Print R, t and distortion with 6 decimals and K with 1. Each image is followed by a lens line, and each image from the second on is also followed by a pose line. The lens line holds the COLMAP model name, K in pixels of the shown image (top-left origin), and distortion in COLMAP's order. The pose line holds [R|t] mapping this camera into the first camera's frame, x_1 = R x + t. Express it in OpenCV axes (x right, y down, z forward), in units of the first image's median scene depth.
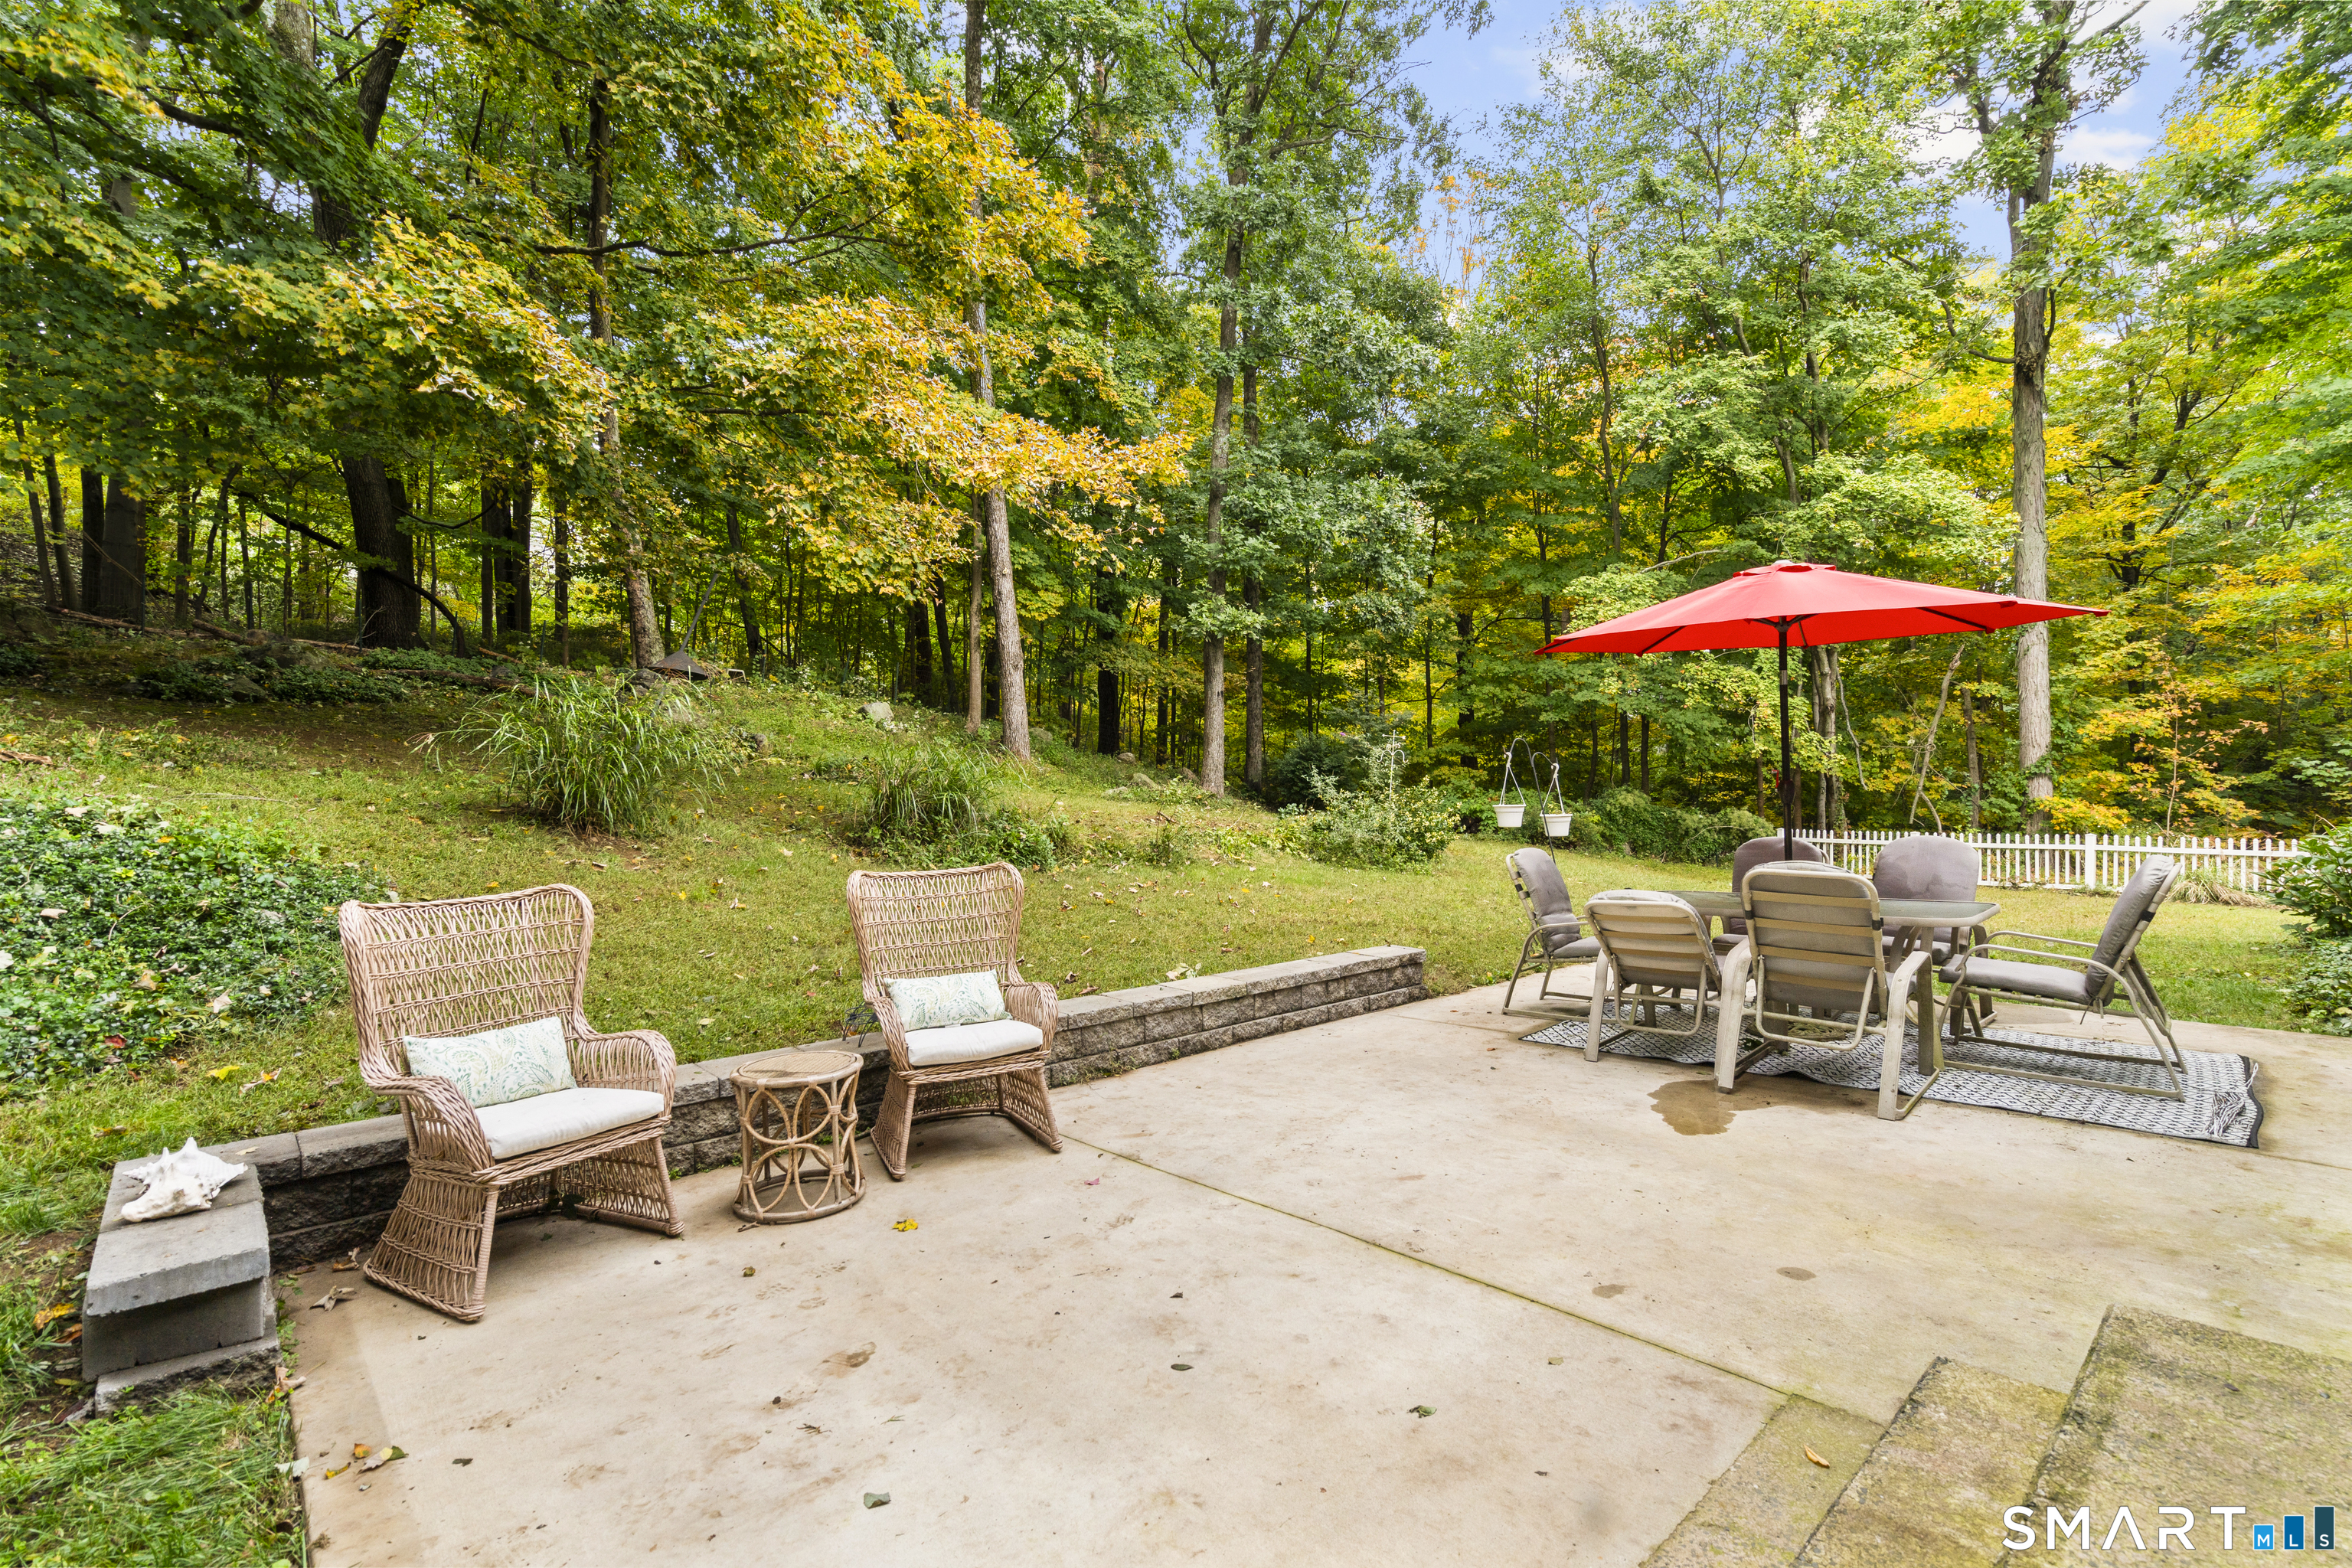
lens RADIAL K [[1060.9, 0, 1176.0], [0, 1060.9, 784.0], [0, 0, 1]] dist [0.000832, 0.000748]
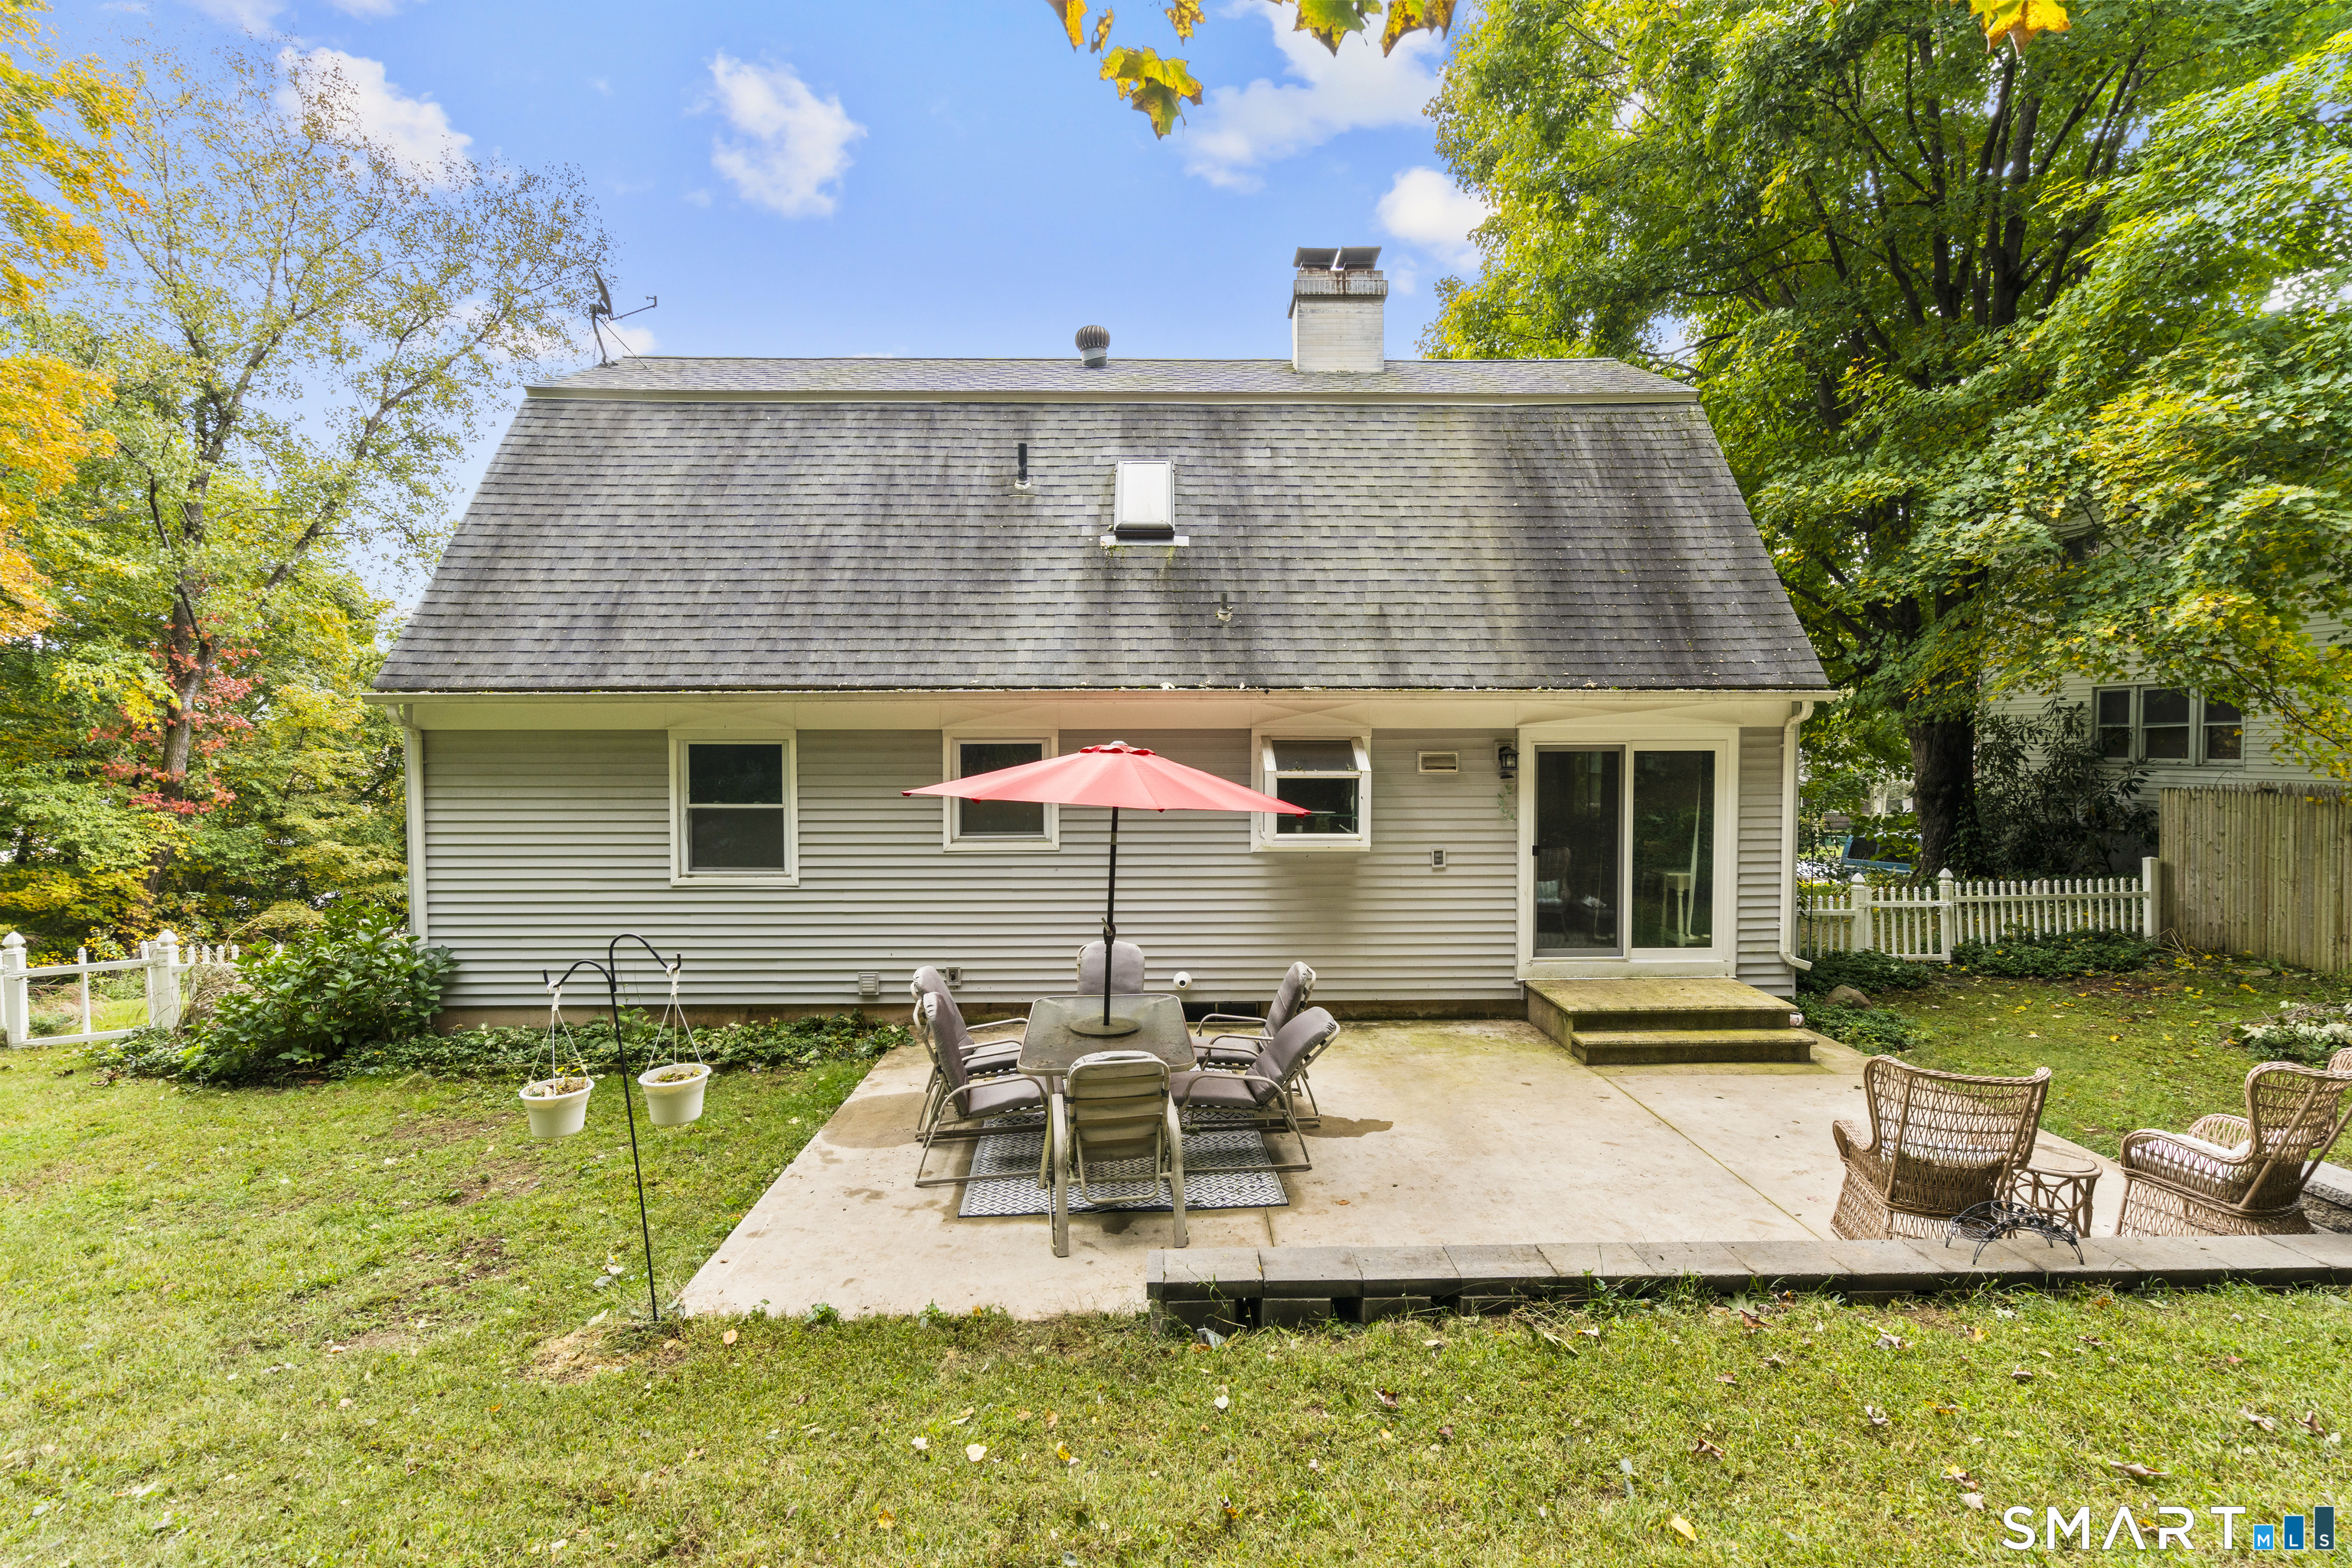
lens RADIAL K [[1060.9, 0, 1176.0], [0, 1060.9, 784.0], [0, 0, 1]] dist [0.000832, 0.000748]
pose [[-0.754416, -0.004135, 0.656384, -0.079874], [0.007638, 0.999857, 0.015077, -0.054497], [-0.656352, 0.016388, -0.754277, 0.560334]]
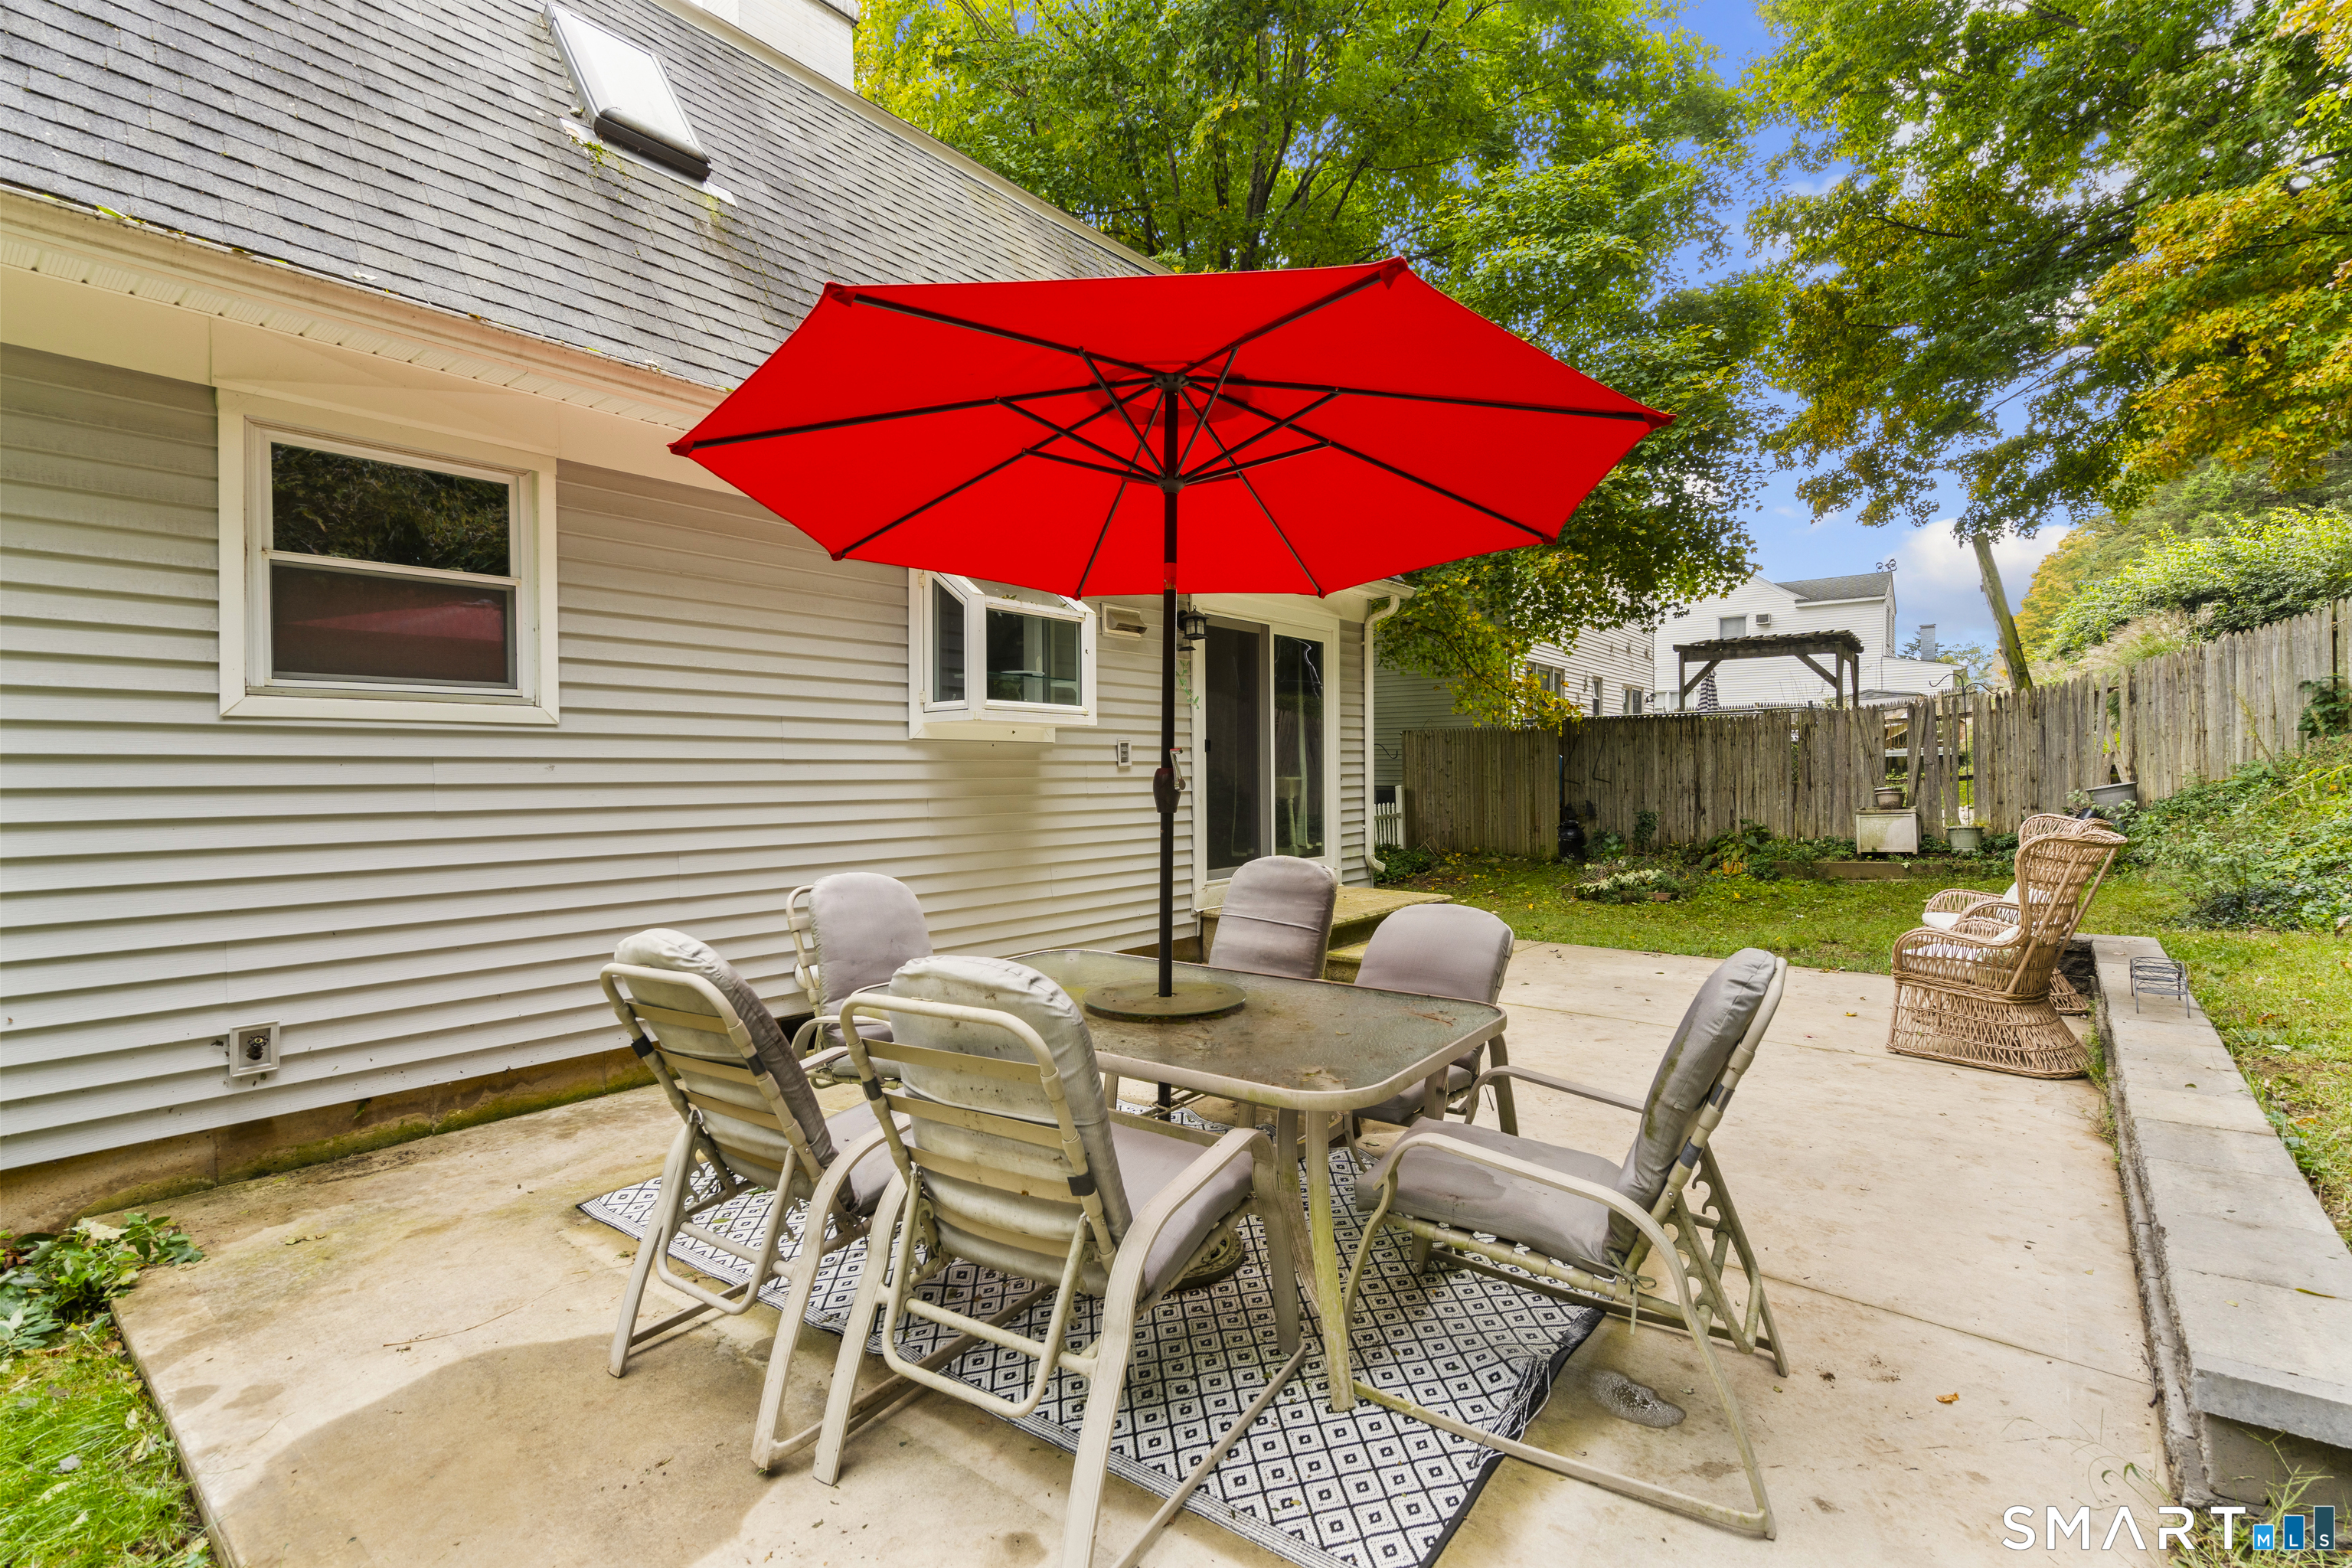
lens RADIAL K [[1060.9, 0, 1176.0], [0, 1060.9, 784.0], [0, 0, 1]] dist [0.000832, 0.000748]
pose [[-0.988575, 0.025408, -0.148572, 0.197370], [0.025834, 0.999666, -0.000936, 0.001227], [0.148498, -0.004763, -0.988901, 0.463082]]
